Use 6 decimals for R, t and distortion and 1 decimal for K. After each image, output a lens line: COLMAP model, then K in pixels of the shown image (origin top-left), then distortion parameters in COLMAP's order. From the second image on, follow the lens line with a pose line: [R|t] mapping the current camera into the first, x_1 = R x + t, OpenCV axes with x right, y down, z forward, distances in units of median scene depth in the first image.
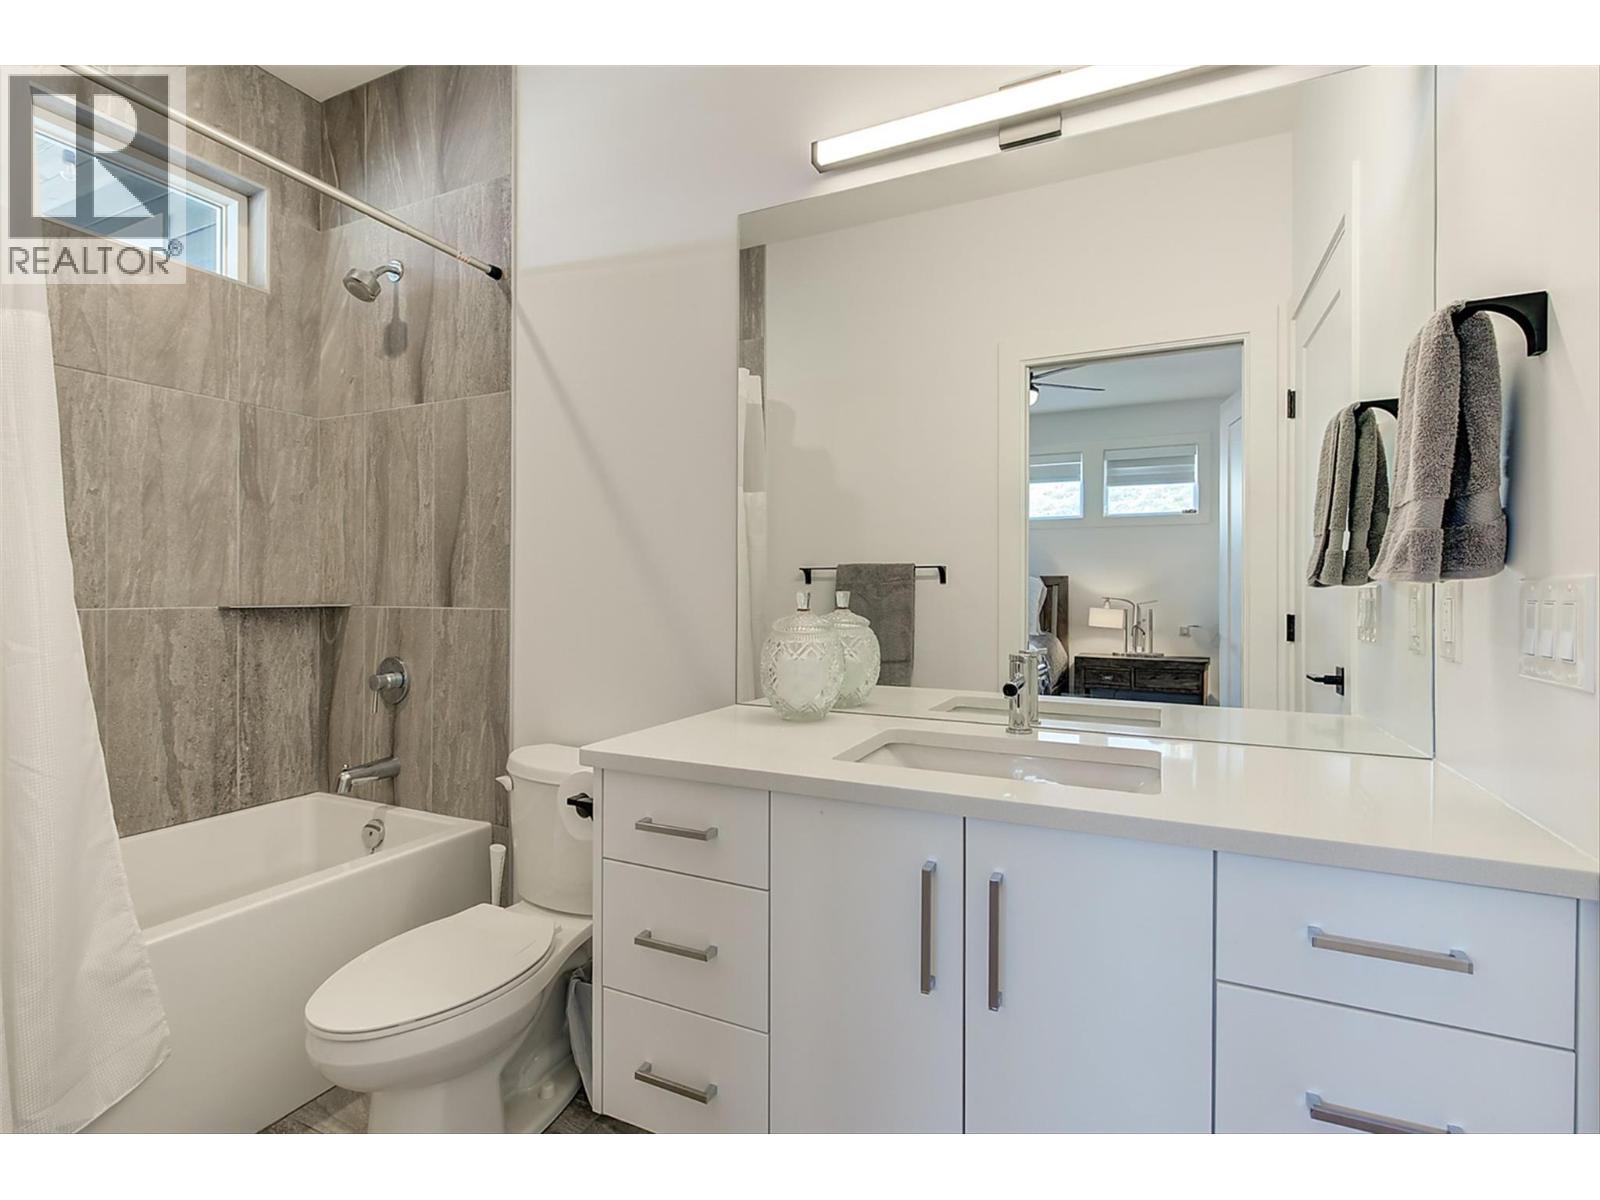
lens RADIAL K [[740.0, 0, 805.8], [0, 740.0, 595.0], [0, 0, 1]] dist [-0.002485, -0.000292]
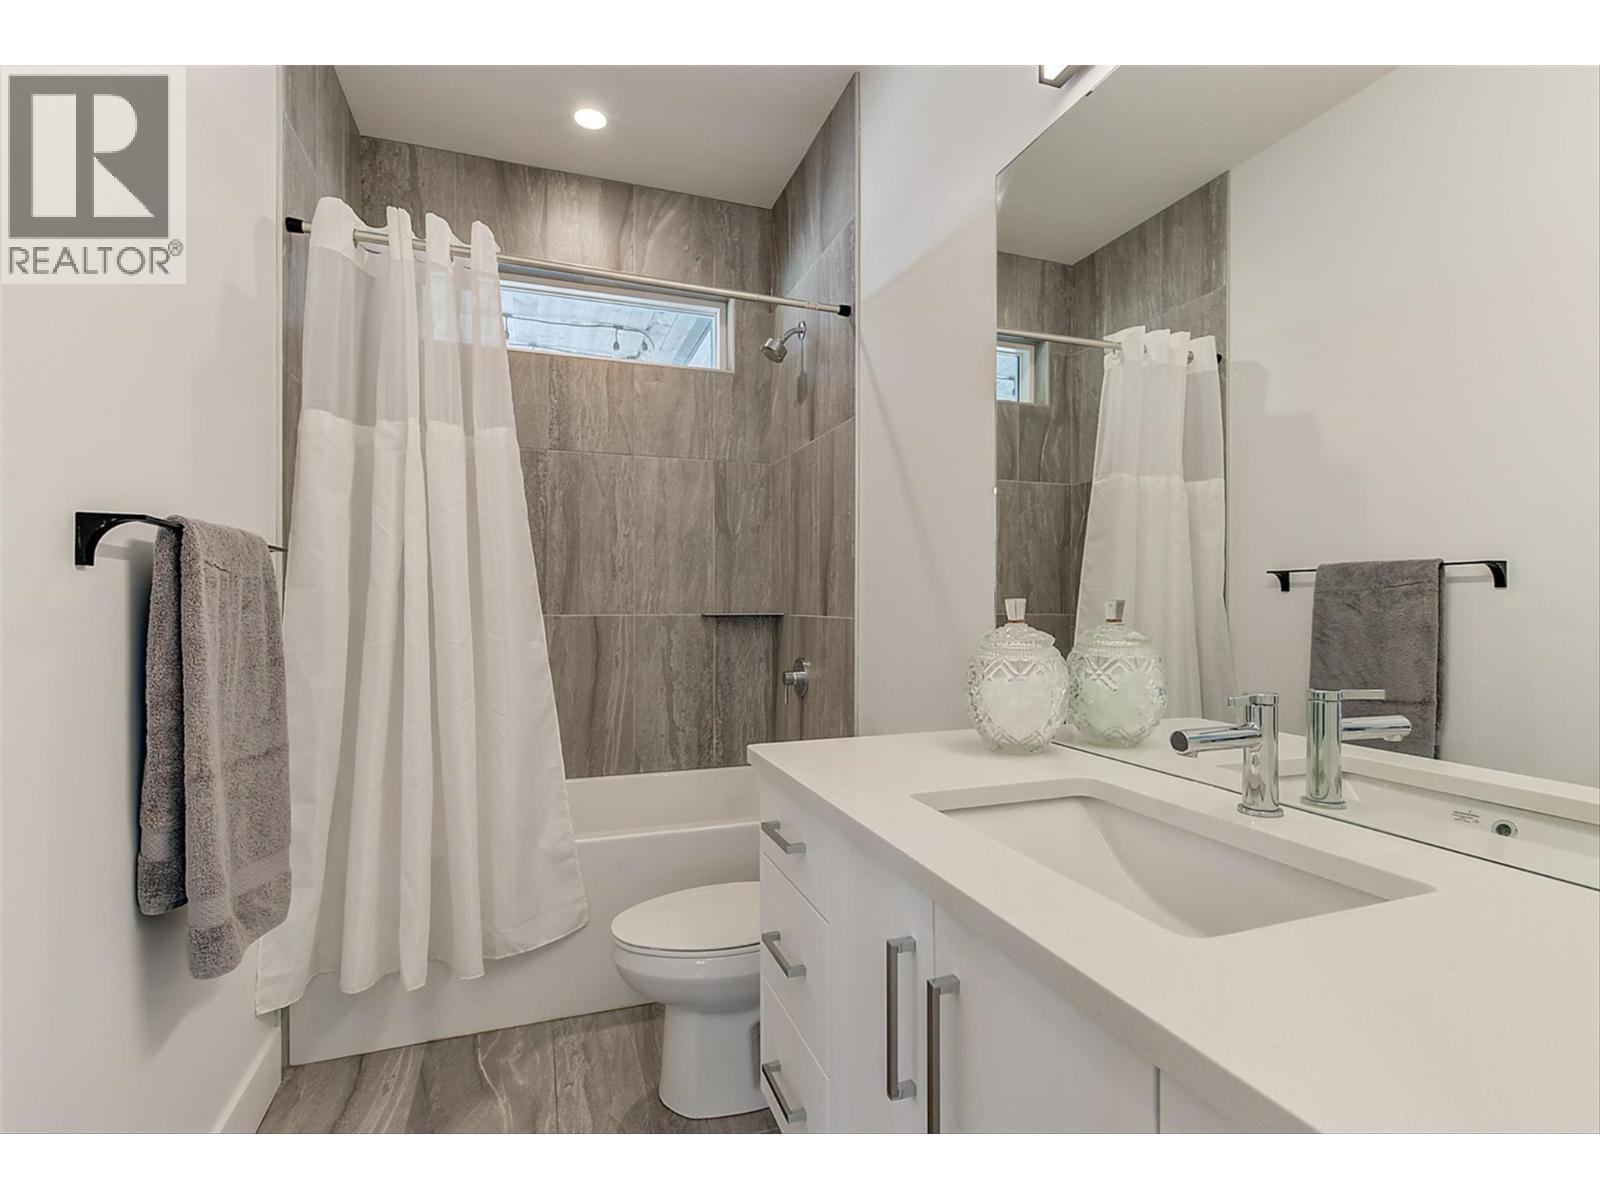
lens RADIAL K [[746.5, 0, 804.4], [0, 746.5, 607.0], [0, 0, 1]] dist [-0.000271, -0.000161]
pose [[0.714986, 0.000610, -0.699139, 0.290044], [-0.001372, 0.999999, -0.000530, 0.003242], [0.699138, 0.001338, 0.714986, 0.156299]]
